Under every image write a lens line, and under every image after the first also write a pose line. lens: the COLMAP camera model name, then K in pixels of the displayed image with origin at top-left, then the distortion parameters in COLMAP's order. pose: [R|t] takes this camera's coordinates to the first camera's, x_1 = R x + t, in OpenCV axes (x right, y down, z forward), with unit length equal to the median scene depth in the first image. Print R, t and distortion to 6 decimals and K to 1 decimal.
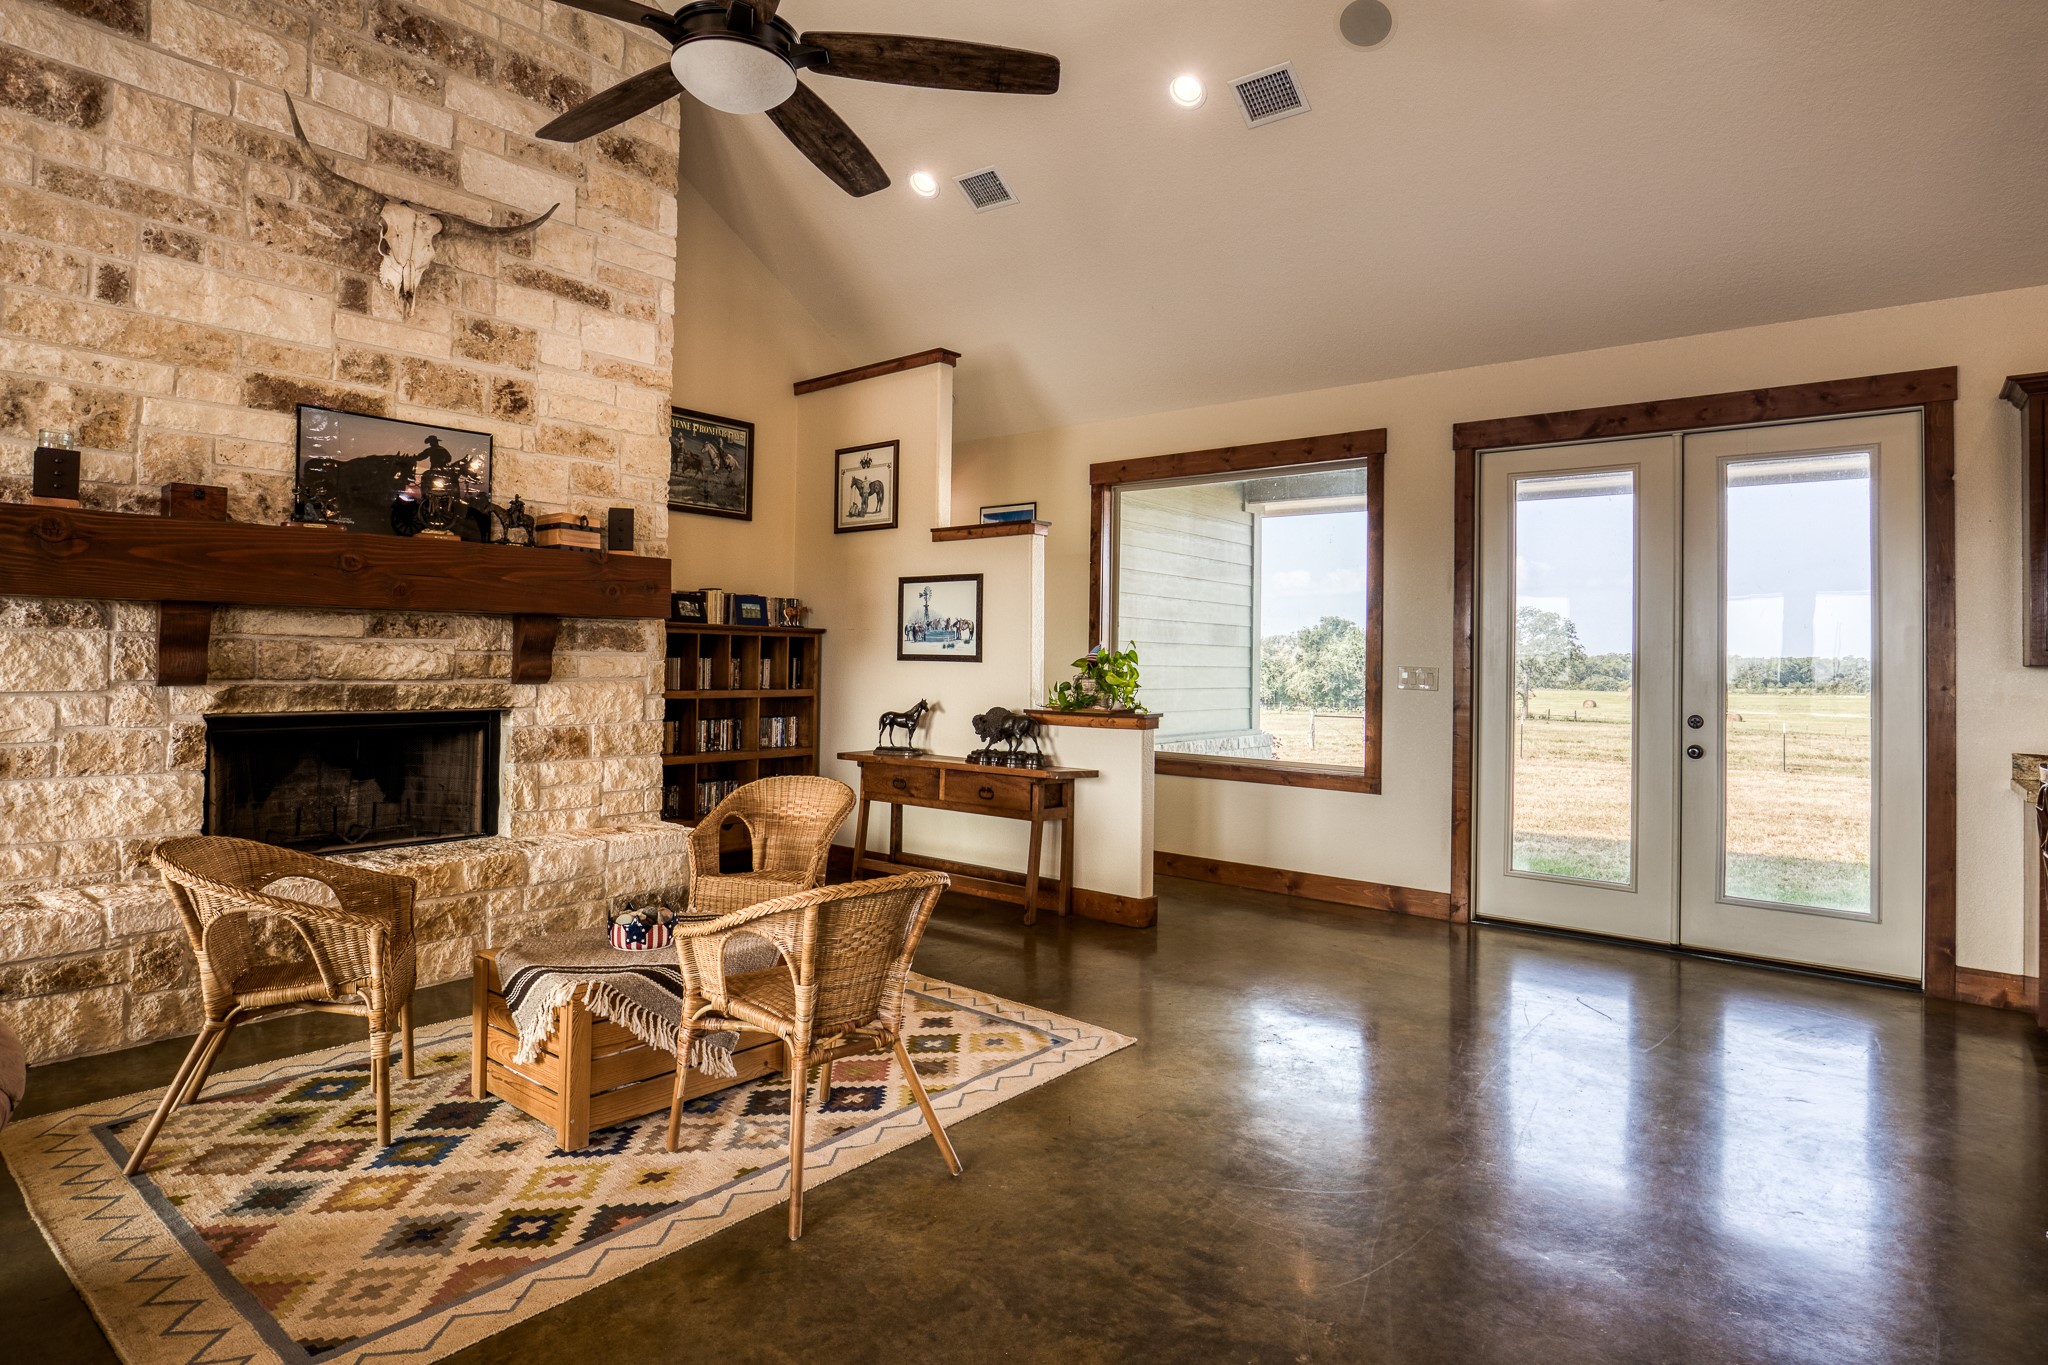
lens RADIAL K [[1091.7, 0, 1008.0], [0, 1091.7, 628.3], [0, 0, 1]] dist [-0.016130, 0.002594]
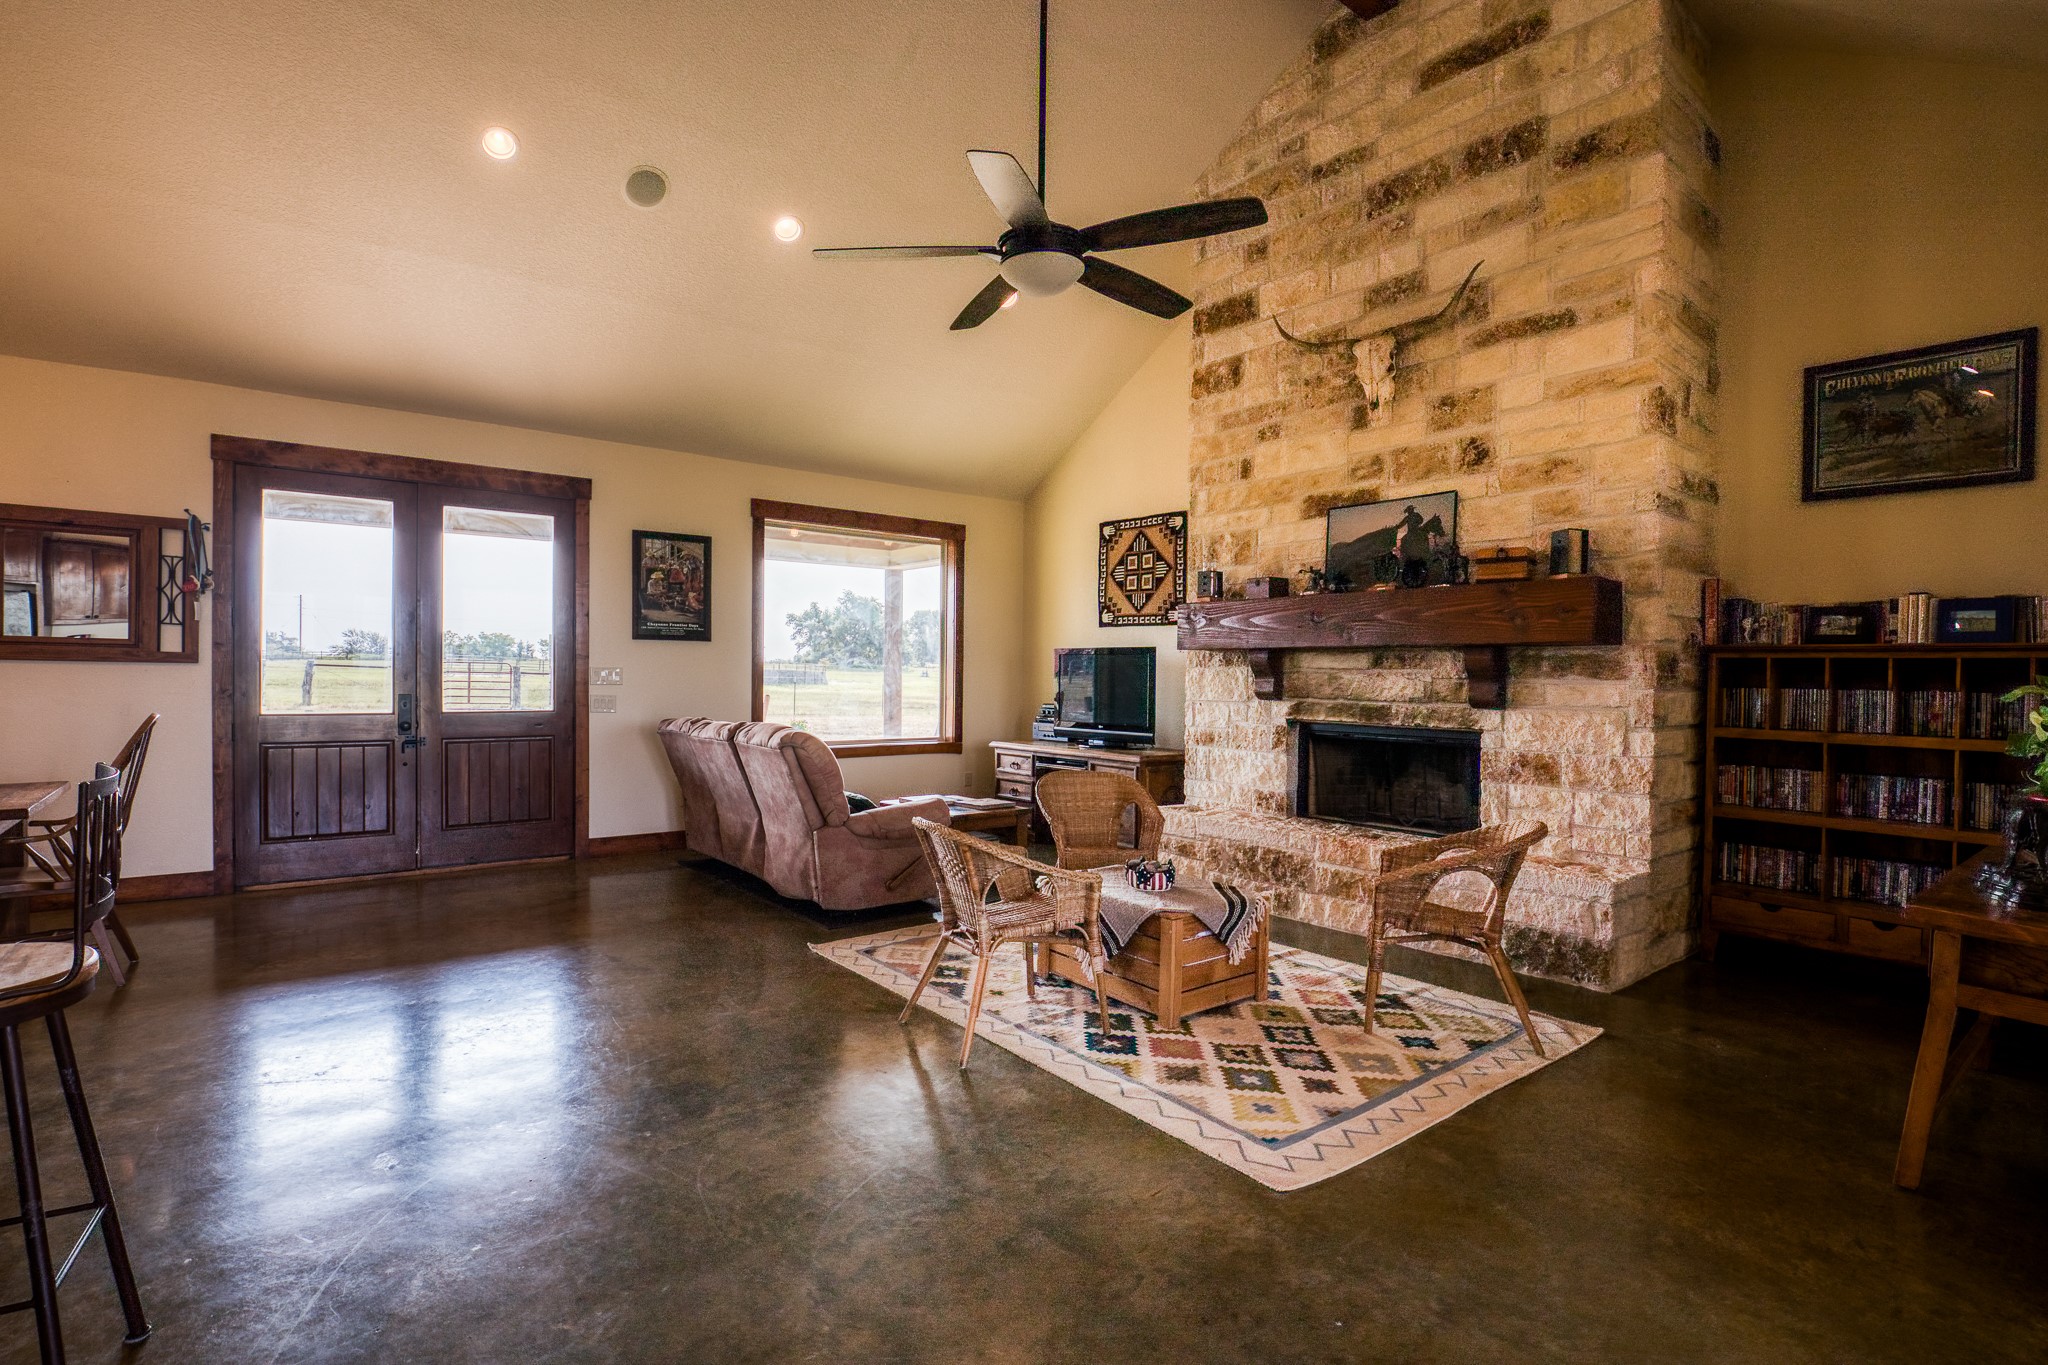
lens RADIAL K [[981.5, 0, 1014.4], [0, 981.5, 688.0], [0, 0, 1]] dist [-0.029943, -0.000131]
pose [[-0.207059, -0.000748, -0.978328, 0.681332], [0.010764, 0.999937, -0.003043, 0.030859], [0.978269, -0.011161, -0.207038, 0.817526]]
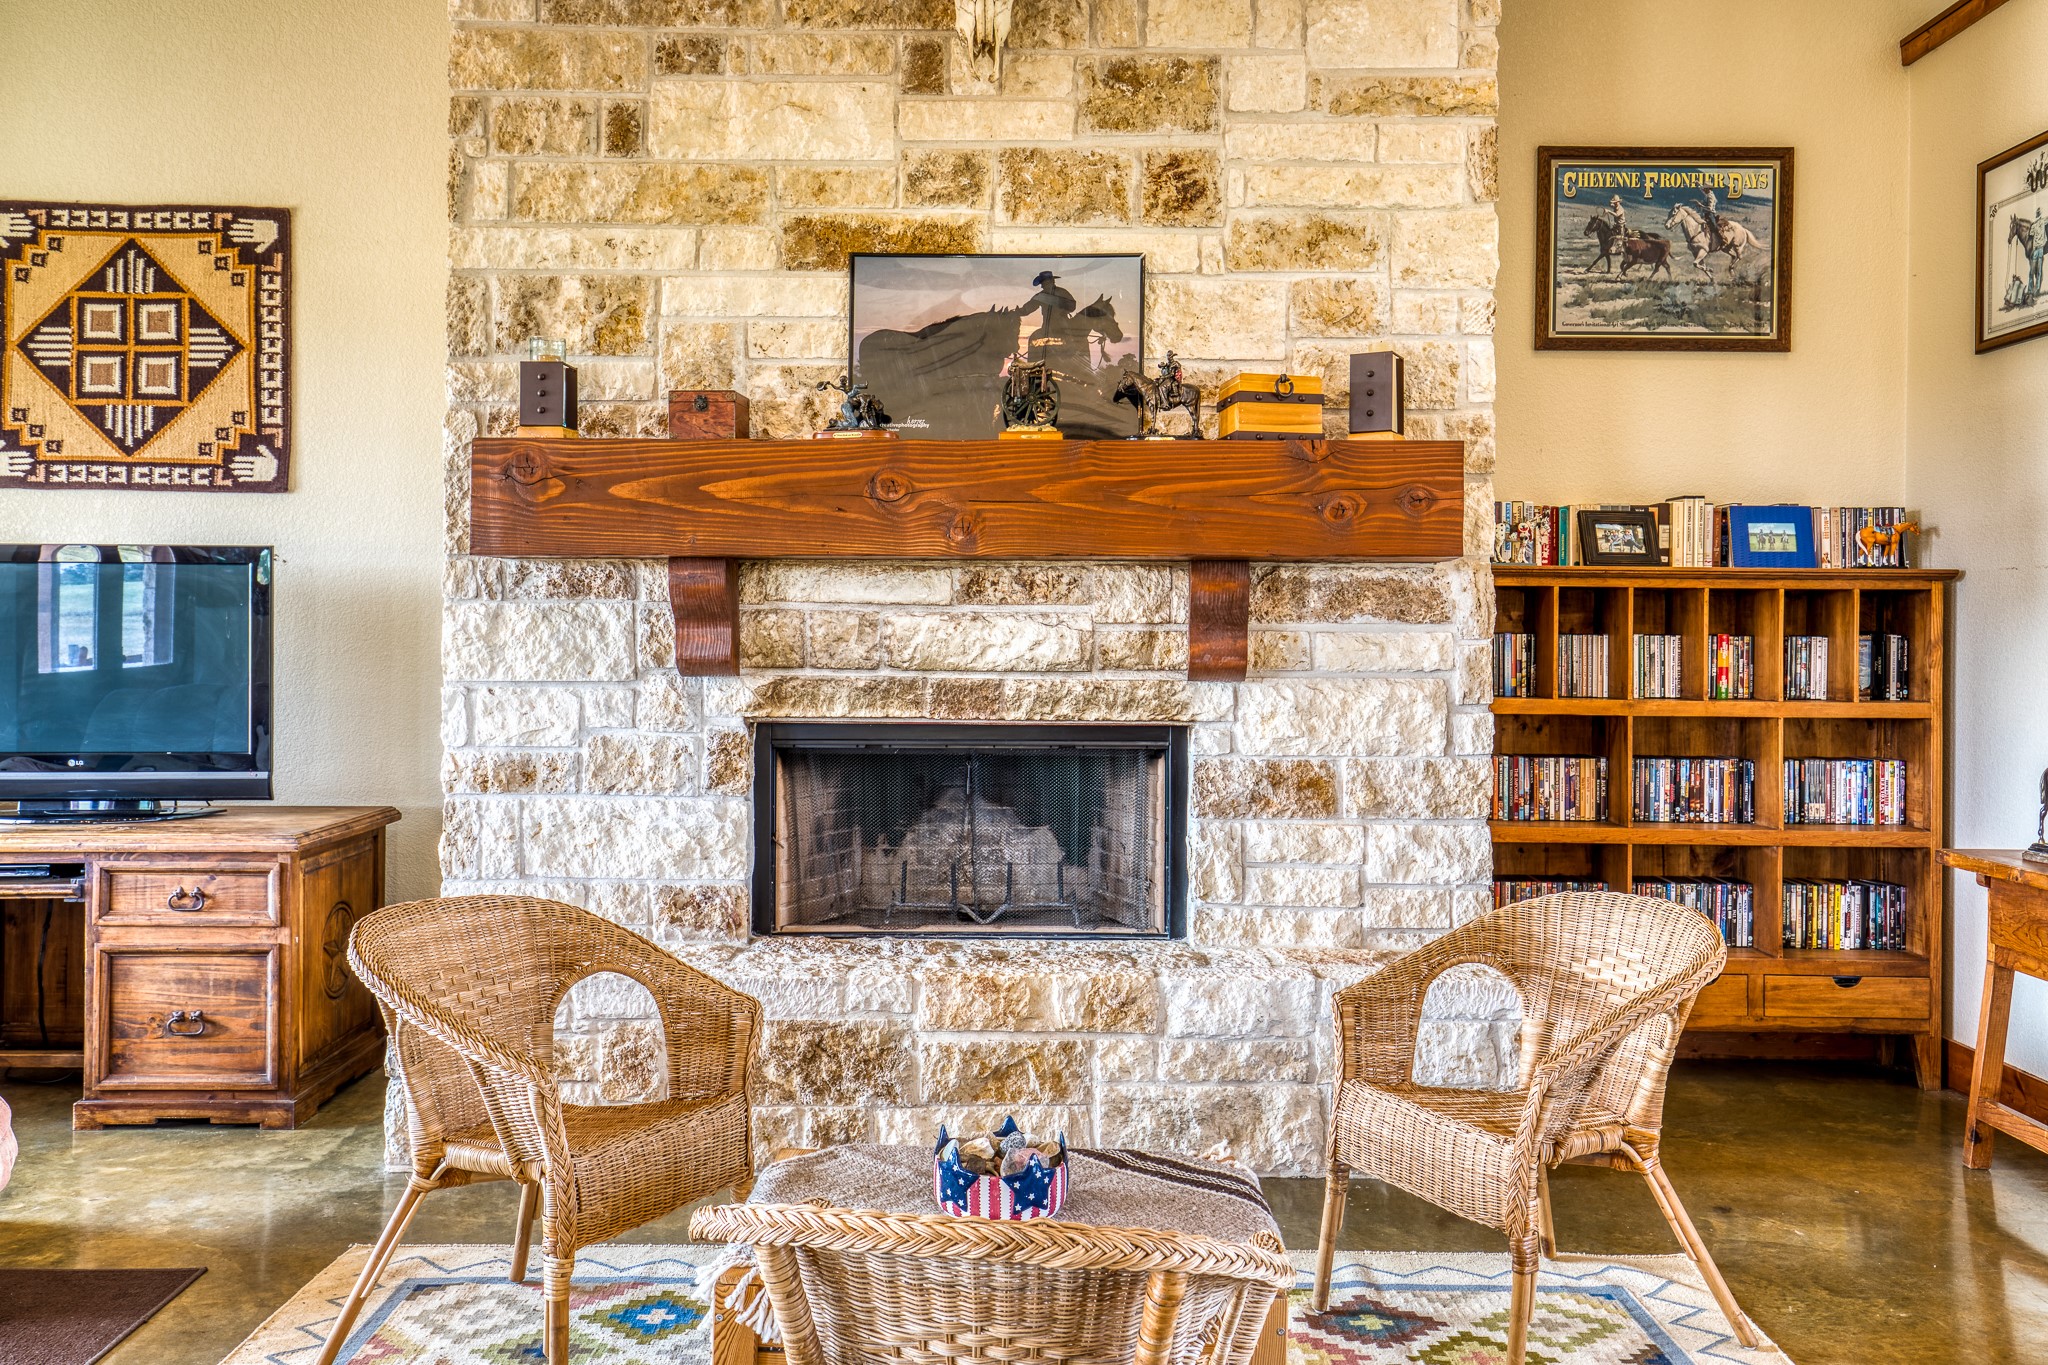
lens RADIAL K [[1717.0, 0, 1021.7], [0, 1717.0, 628.1], [0, 0, 1]] dist [0.029510, -0.000674]
pose [[0.638226, -0.008083, -0.769807, 0.209628], [0.023435, 0.999685, 0.008932, 0.014274], [0.769492, -0.023741, 0.638215, 0.384685]]
